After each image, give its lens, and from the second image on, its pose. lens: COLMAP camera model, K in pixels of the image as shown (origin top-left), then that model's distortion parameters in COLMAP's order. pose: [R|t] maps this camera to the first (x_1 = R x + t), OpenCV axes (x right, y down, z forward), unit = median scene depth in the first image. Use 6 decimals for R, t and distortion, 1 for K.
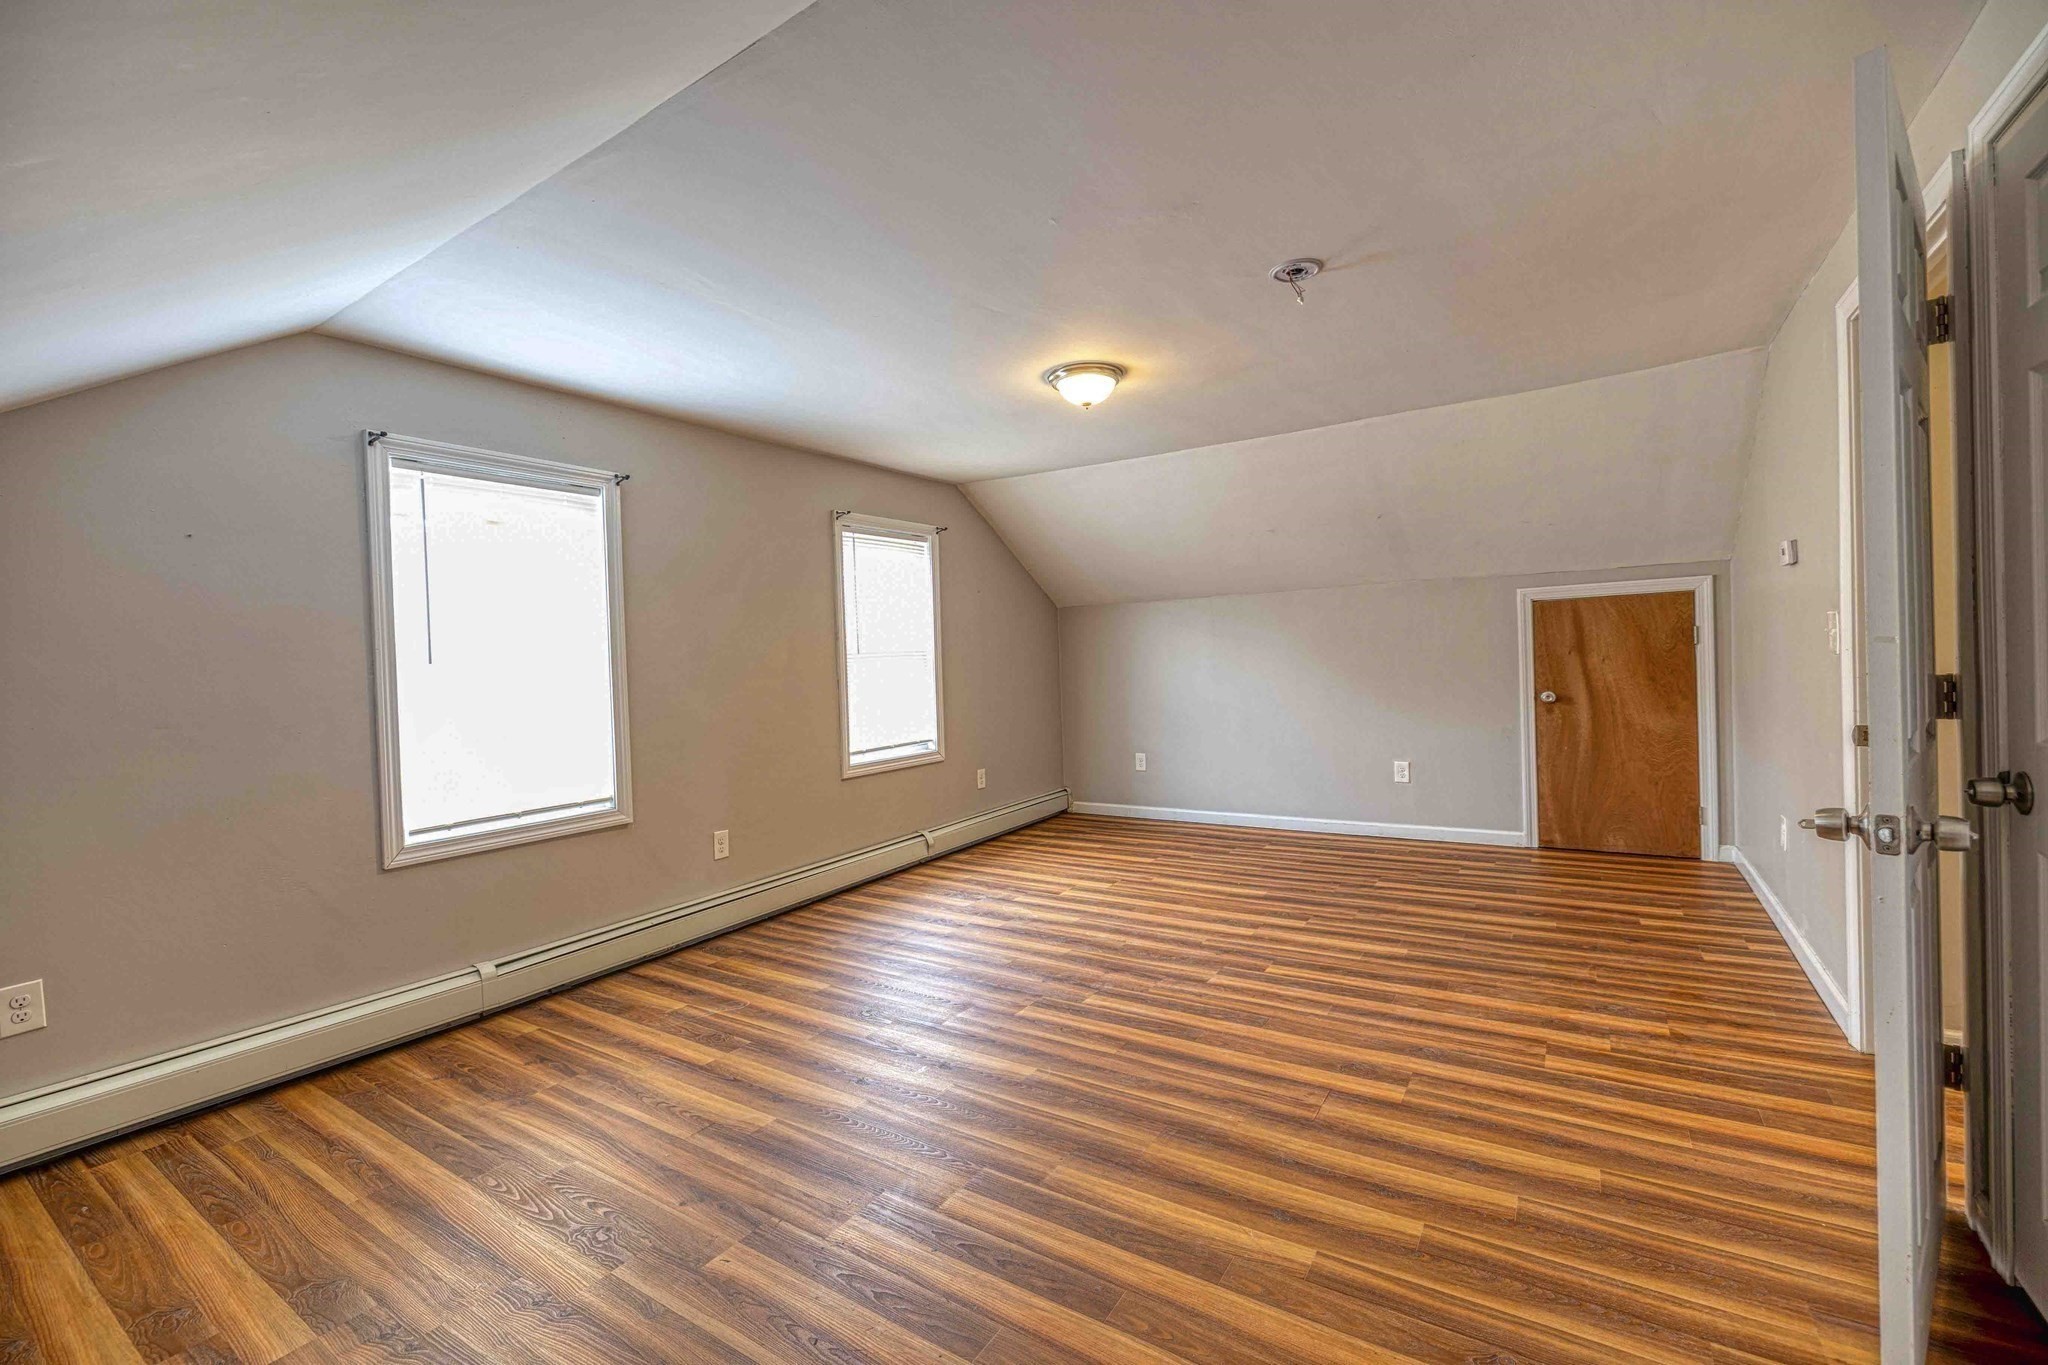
lens RADIAL K [[848.3, 0, 1029.5], [0, 848.3, 670.5], [0, 0, 1]] dist [-0.000026, -0.001019]
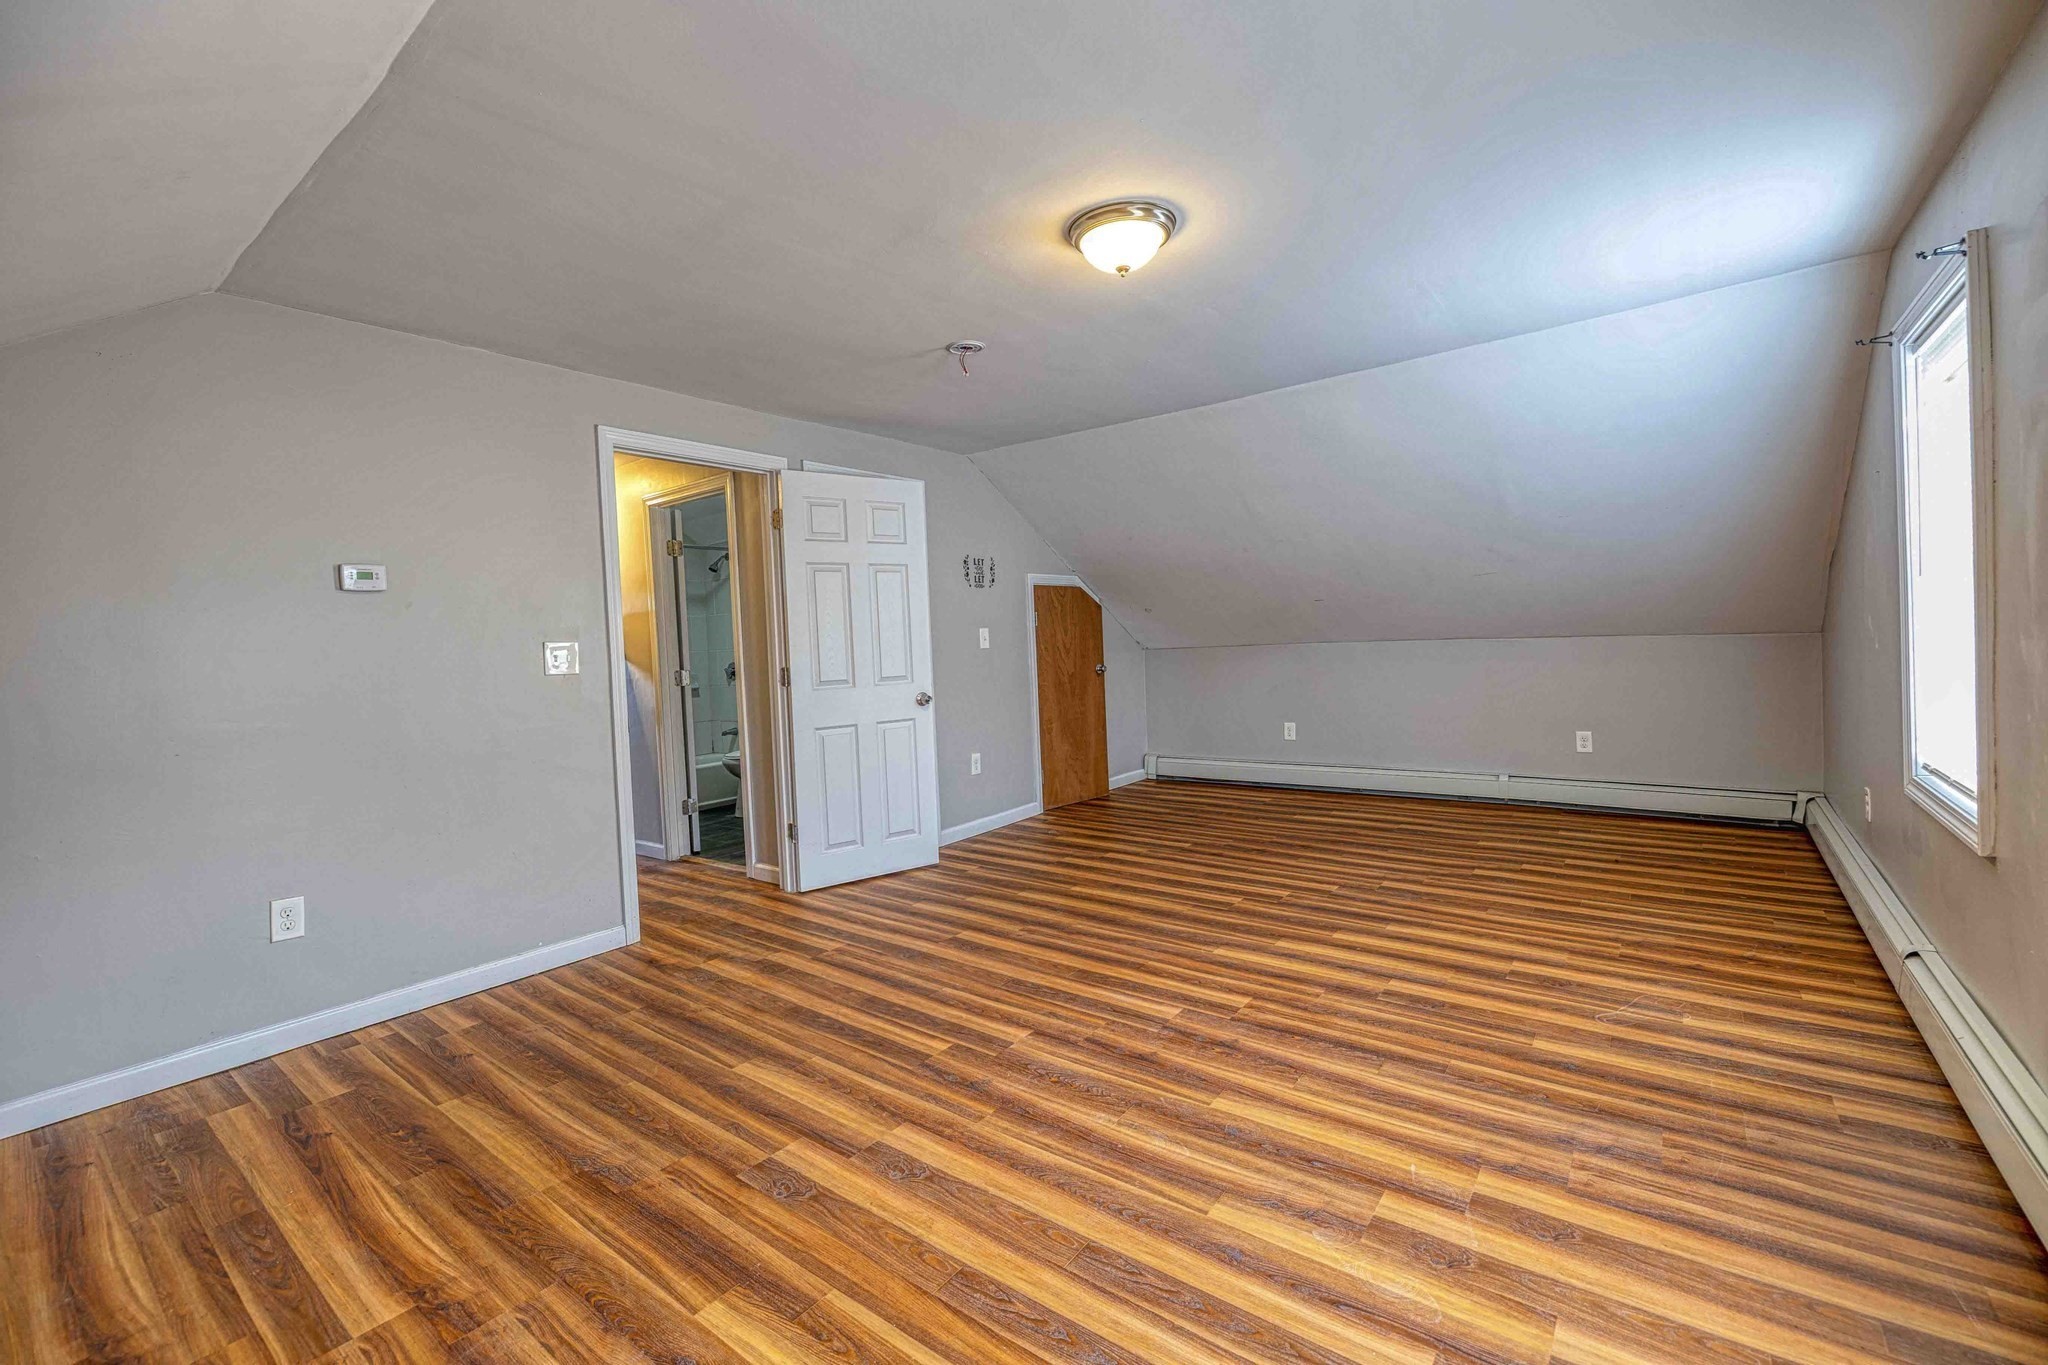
lens RADIAL K [[848.3, 0, 1022.1], [0, 848.3, 669.7], [0, 0, 1]] dist [-0.000026, -0.001019]
pose [[-0.993643, 0.076669, 0.082436, 0.127894], [0.080659, 0.995670, 0.046204, -0.026029], [-0.078537, 0.052559, -0.995525, 1.869666]]
